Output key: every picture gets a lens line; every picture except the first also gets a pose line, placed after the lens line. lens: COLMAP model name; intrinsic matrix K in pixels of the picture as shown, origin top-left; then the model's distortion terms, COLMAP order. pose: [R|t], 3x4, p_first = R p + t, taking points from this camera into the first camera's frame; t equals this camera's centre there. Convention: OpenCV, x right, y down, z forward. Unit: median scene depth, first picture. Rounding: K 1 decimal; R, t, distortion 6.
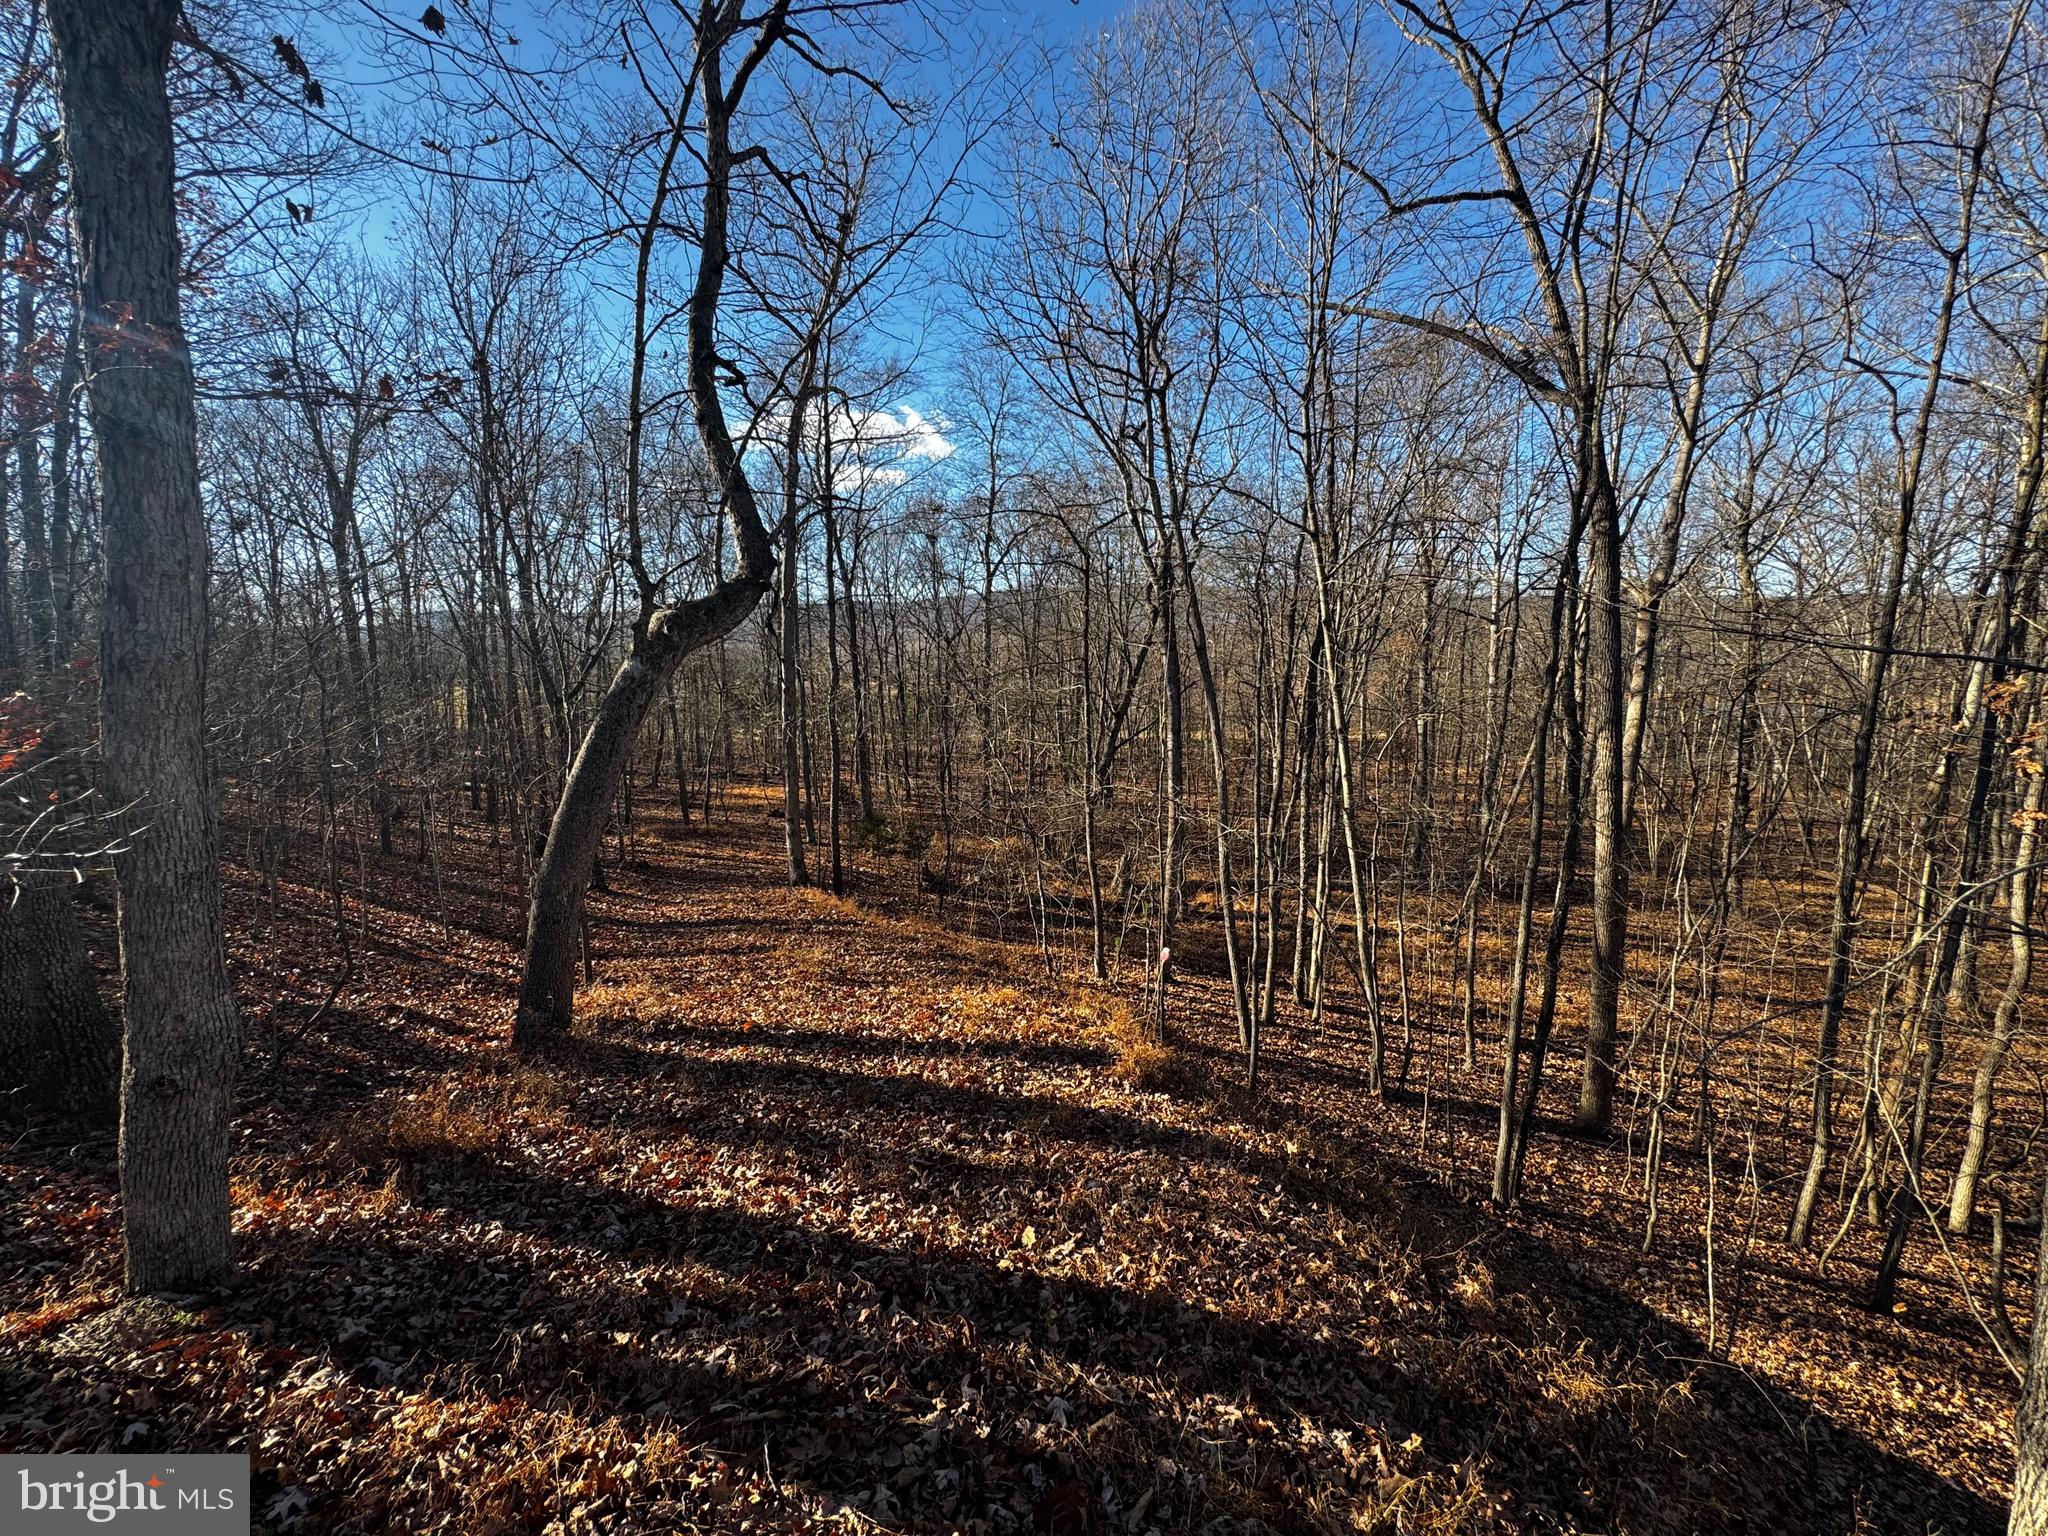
lens RADIAL K [[821.2, 0, 1024.0], [0, 821.2, 768.0], [0, 0, 1]] dist [0.000087, -0.000048]
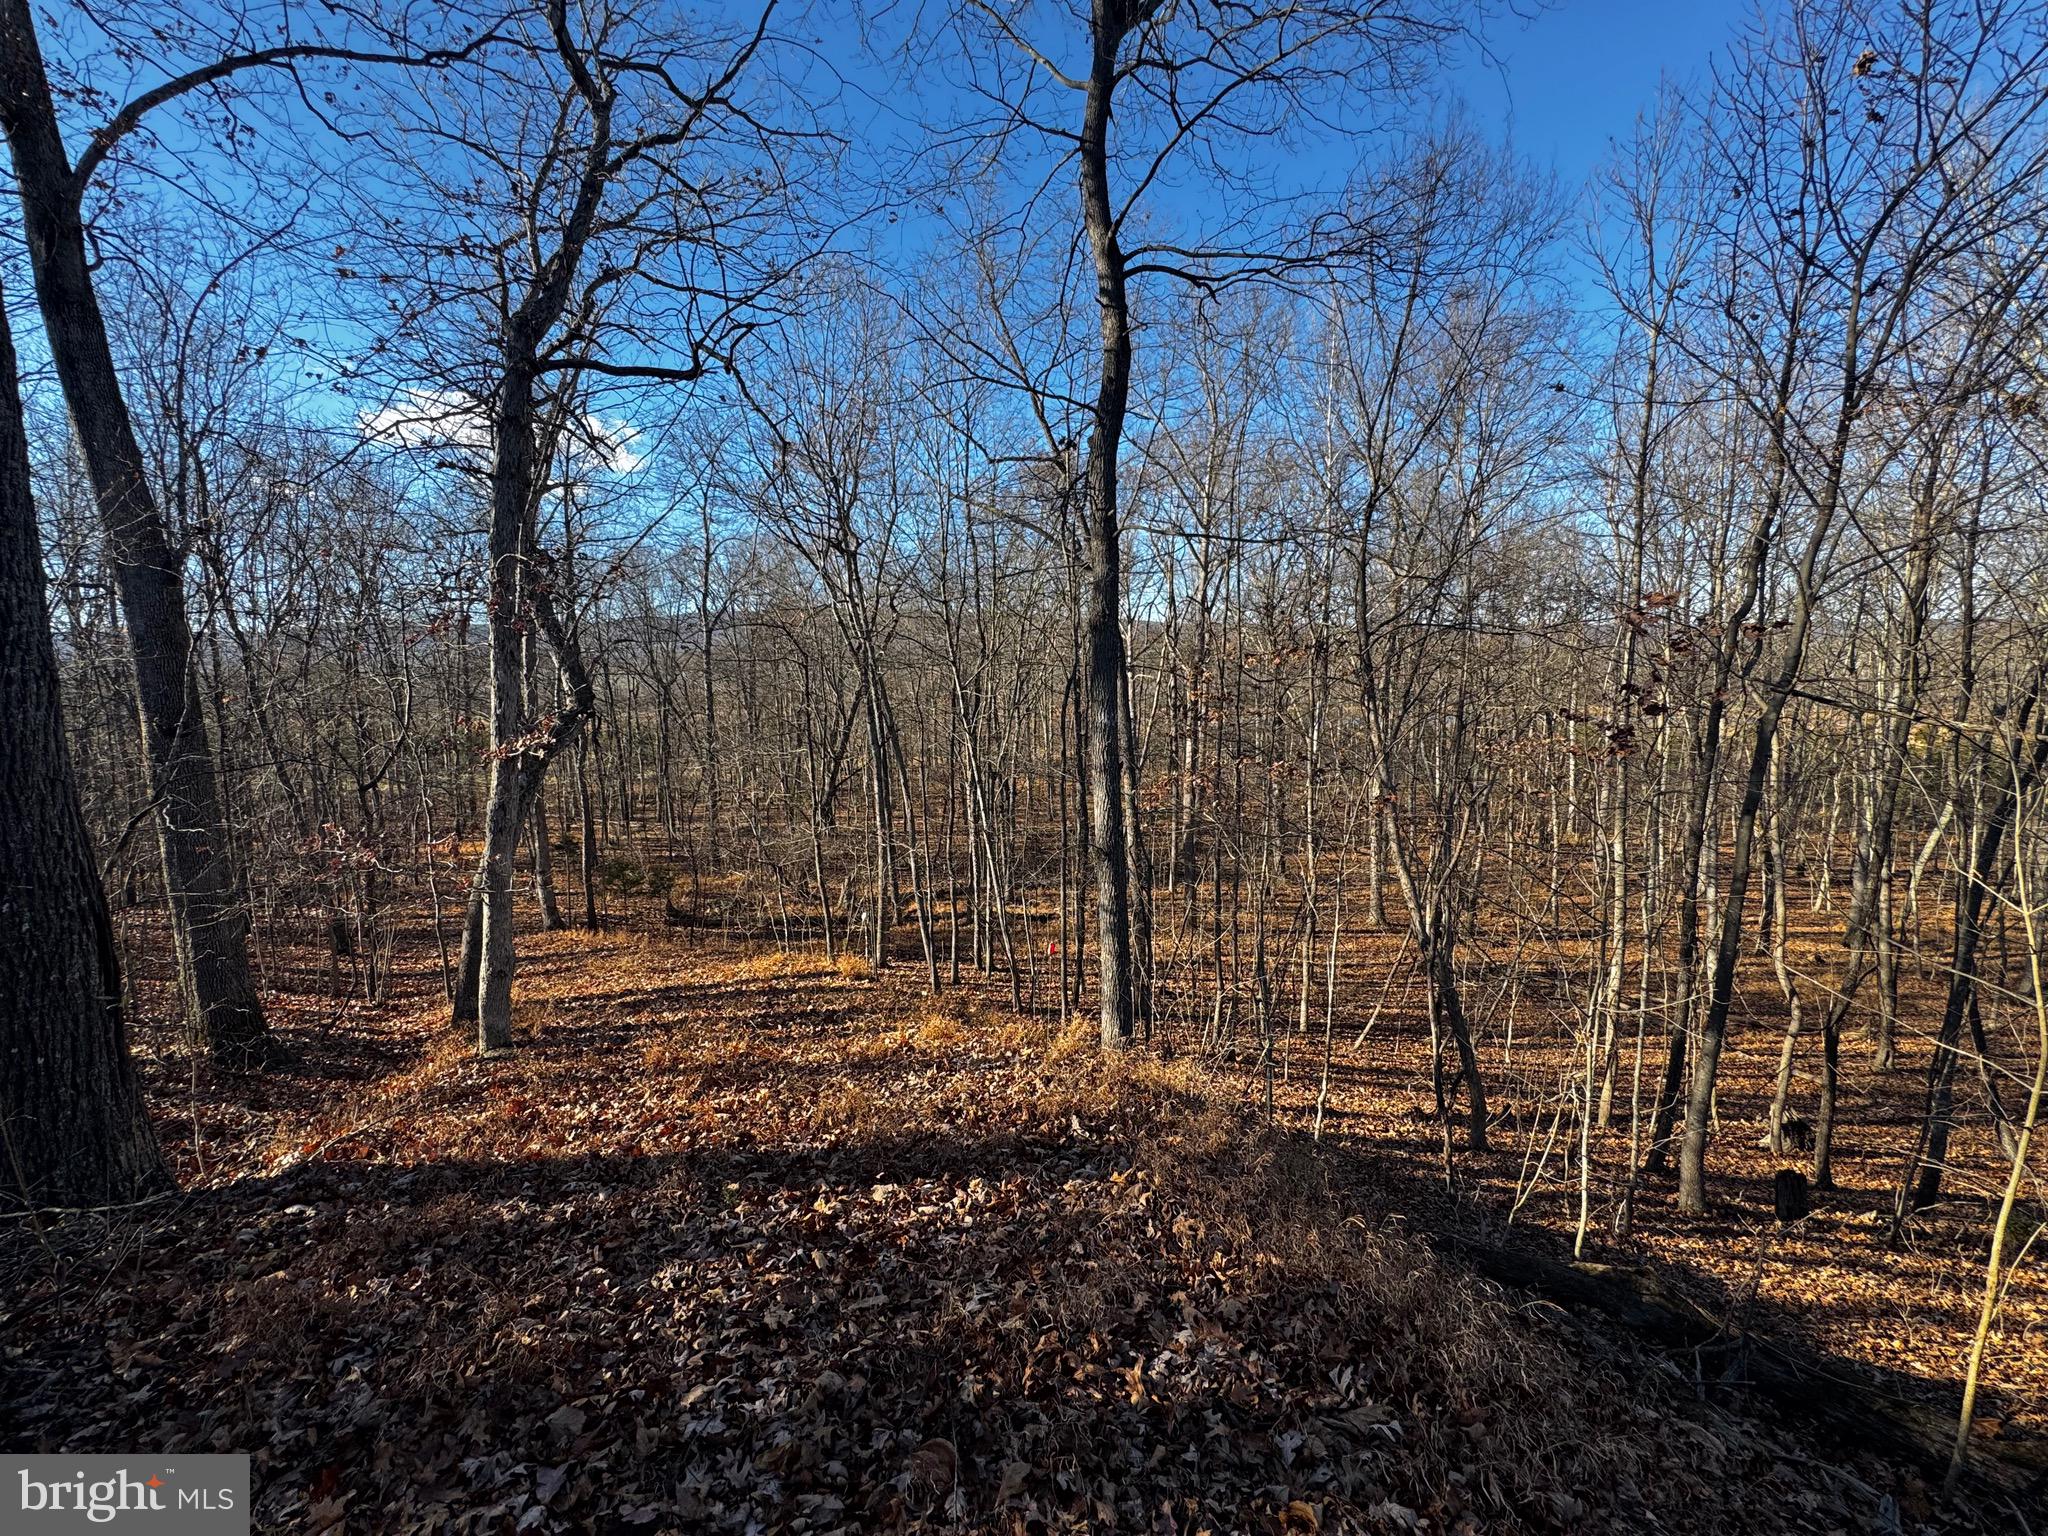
lens RADIAL K [[821.2, 0, 1024.0], [0, 821.2, 768.0], [0, 0, 1]] dist [0.000087, -0.000048]
pose [[0.943232, -0.047074, 0.328783, -0.027297], [0.057333, 0.998122, -0.021575, -0.016653], [-0.327150, 0.039201, 0.944159, -0.274283]]
